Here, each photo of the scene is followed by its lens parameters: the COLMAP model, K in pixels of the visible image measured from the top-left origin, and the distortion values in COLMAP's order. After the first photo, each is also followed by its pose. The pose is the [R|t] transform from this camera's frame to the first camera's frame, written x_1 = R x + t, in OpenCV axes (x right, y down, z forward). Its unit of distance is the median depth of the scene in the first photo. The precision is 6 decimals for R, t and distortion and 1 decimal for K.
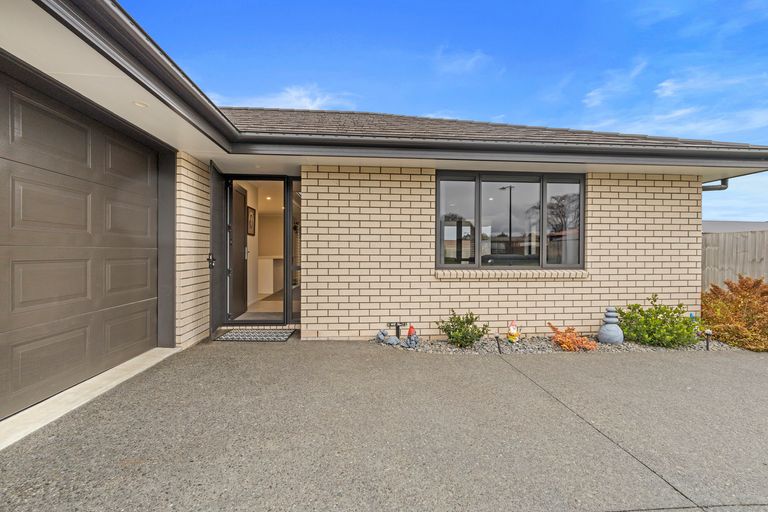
lens RADIAL K [[331.2, 0, 384.0], [0, 331.2, 256.0], [0, 0, 1]] dist [-0.002797, -0.000060]
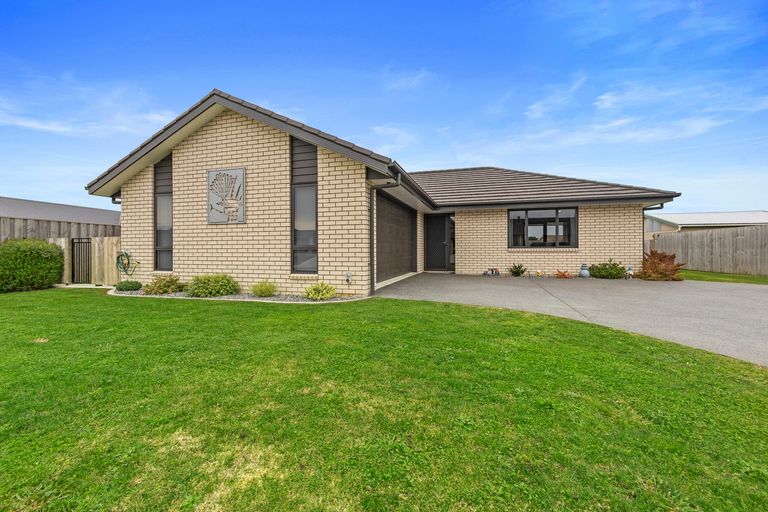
lens RADIAL K [[331.2, 0, 384.0], [0, 331.2, 256.0], [0, 0, 1]] dist [-0.002797, -0.000060]
pose [[0.924385, -0.003485, -0.381444, 0.254264], [0.003424, 0.999994, -0.000840, 0.102913], [0.381444, -0.000529, 0.924392, -1.786956]]
